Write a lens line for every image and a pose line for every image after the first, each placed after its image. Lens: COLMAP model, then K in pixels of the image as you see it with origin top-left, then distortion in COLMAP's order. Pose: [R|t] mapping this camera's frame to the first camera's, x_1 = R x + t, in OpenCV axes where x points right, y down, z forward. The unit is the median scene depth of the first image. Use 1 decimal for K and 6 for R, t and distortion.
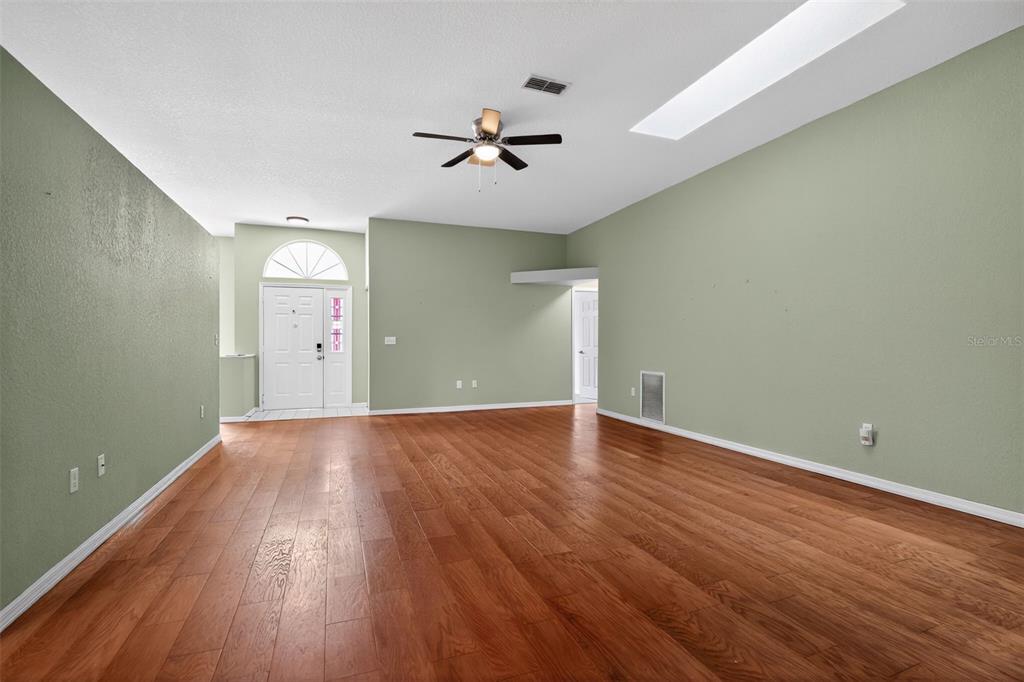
lens RADIAL K [[470.2, 0, 514.4], [0, 470.2, 341.7], [0, 0, 1]] dist [-0.017573, -0.000775]
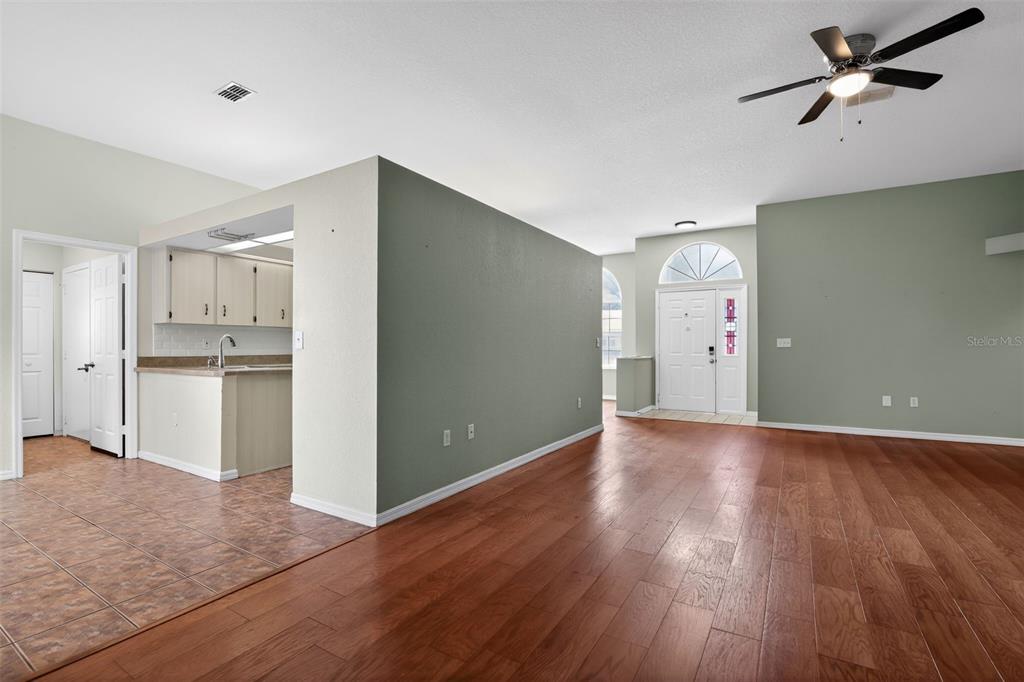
lens RADIAL K [[470.2, 0, 511.6], [0, 470.2, 345.3], [0, 0, 1]] dist [-0.017573, -0.000775]
pose [[0.609182, -0.002718, -0.793026, 0.111384], [0.001894, 0.999996, -0.001972, 0.002781], [0.793028, -0.000300, 0.609185, 0.080993]]
